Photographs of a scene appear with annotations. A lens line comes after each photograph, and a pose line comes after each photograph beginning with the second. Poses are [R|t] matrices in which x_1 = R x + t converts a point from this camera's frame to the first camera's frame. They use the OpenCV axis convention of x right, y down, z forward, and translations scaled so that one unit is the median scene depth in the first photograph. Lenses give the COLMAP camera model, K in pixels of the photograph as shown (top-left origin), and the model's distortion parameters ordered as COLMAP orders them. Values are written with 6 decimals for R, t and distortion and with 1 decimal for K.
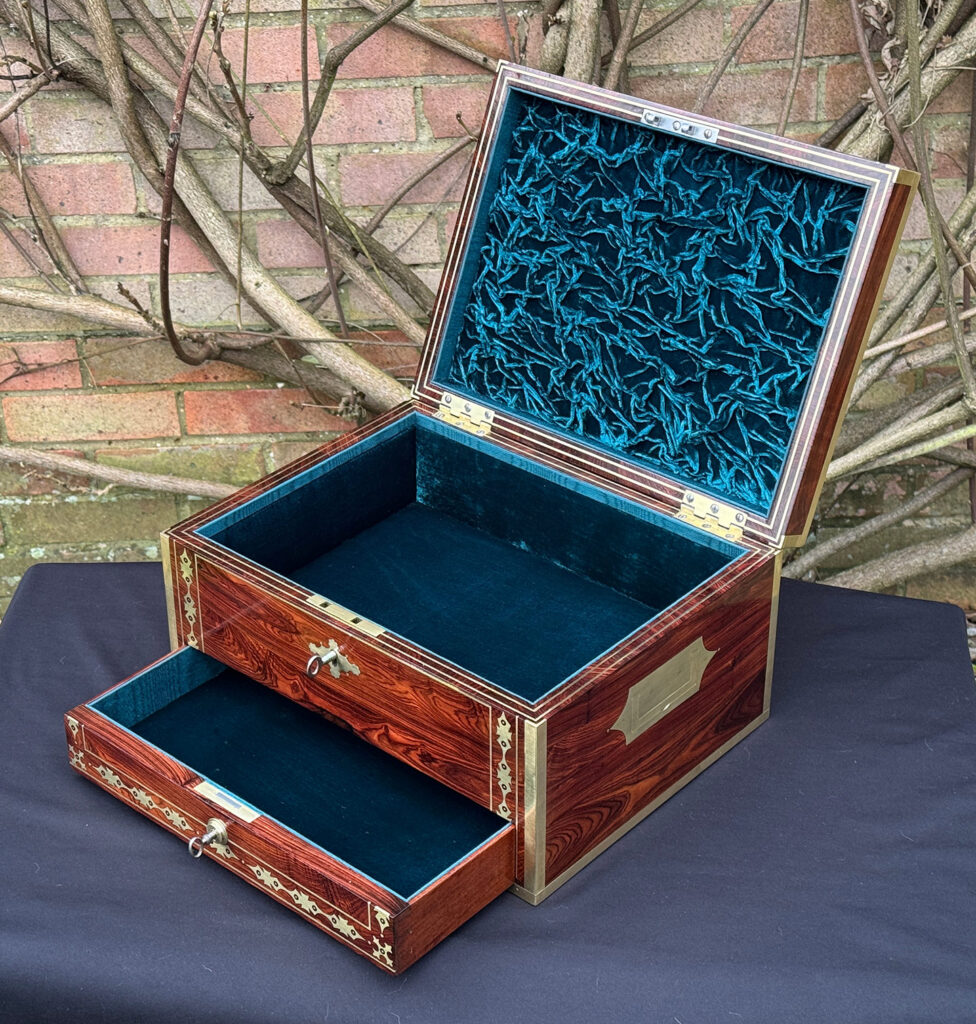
lens RADIAL K [[2037.0, 0, 412.1], [0, 2037.0, 485.6], [0, 0, 1]] dist [0.068444, 0.199674]
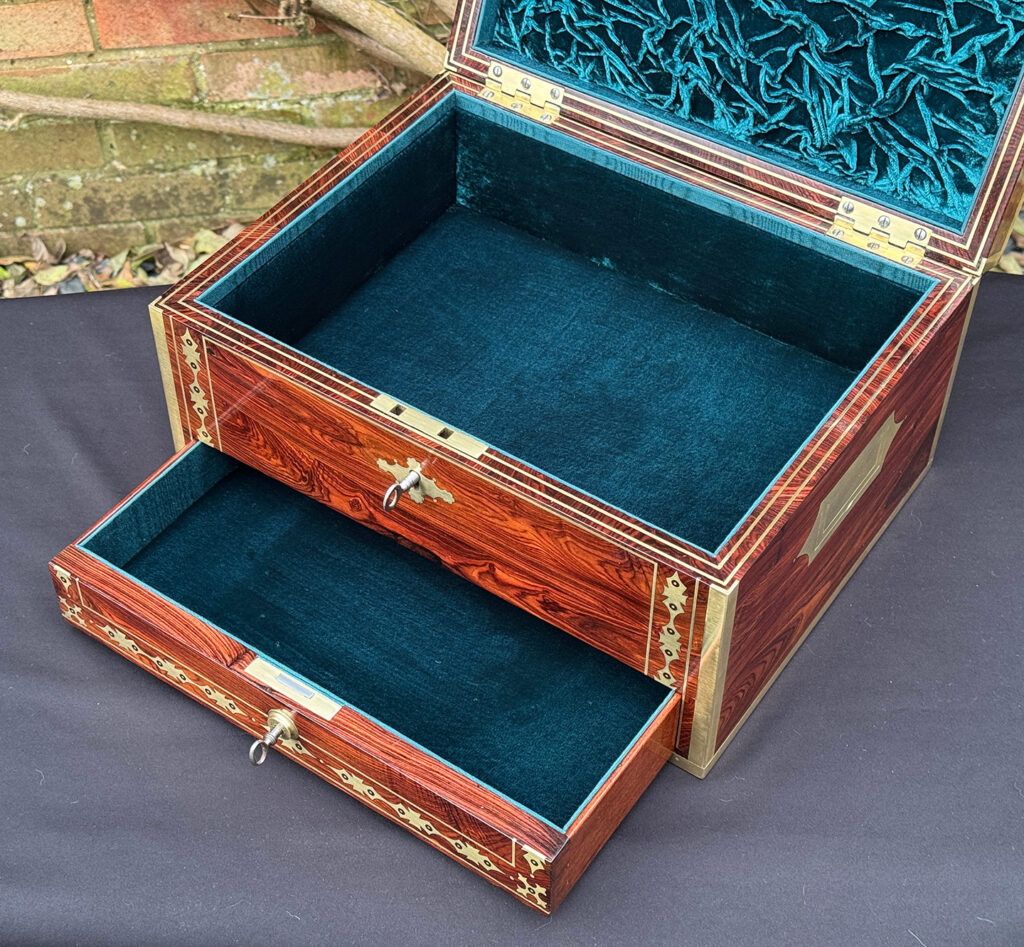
lens RADIAL K [[1750.4, 0, 478.9], [0, 1750.4, 486.5], [0, 0, 1]] dist [0.150358, -0.267095]
pose [[0.991514, -0.083282, 0.099825, -0.071996], [0.052916, 0.959916, 0.275248, -0.079841], [-0.118747, -0.267630, 0.956176, 0.349984]]
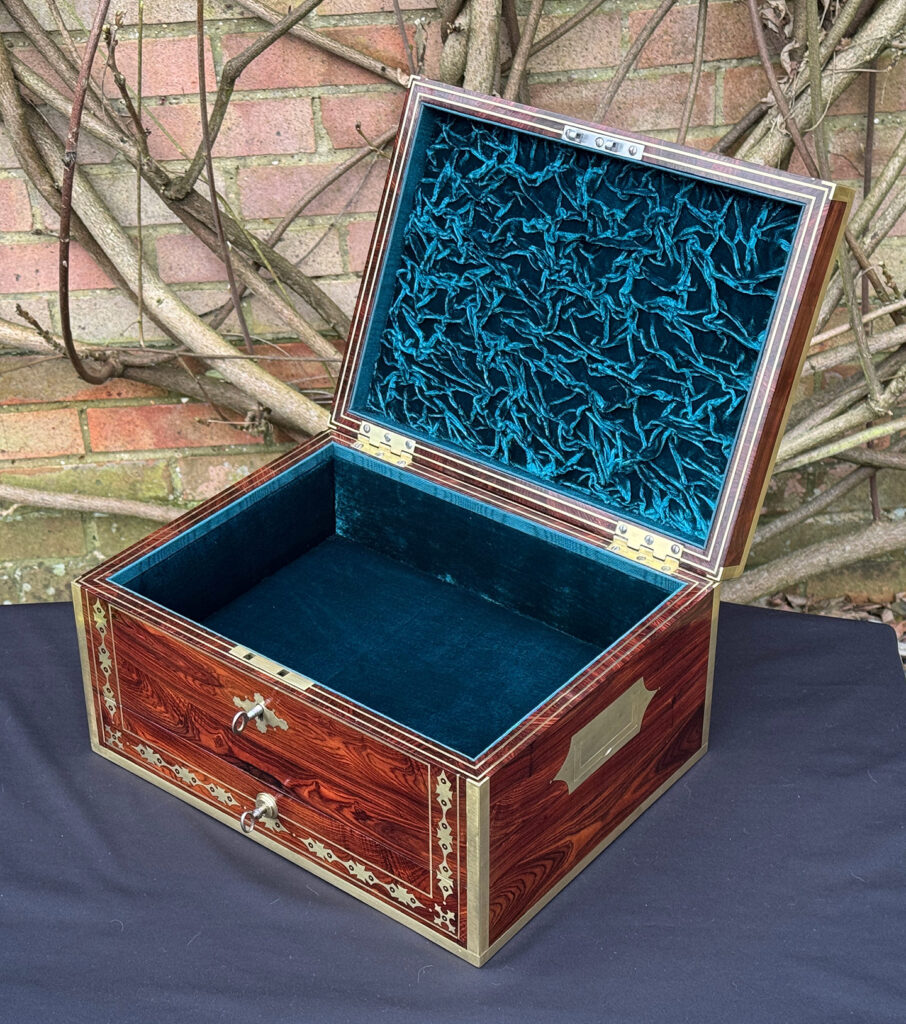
lens RADIAL K [[1927.9, 0, 401.2], [0, 1927.9, 510.1], [0, 0, 1]] dist [0.076138, 0.199090]
pose [[0.998331, -0.028162, 0.050424, -0.013960], [0.026952, 0.999336, 0.024531, -0.027322], [-0.051081, -0.023131, 0.998427, 0.090261]]
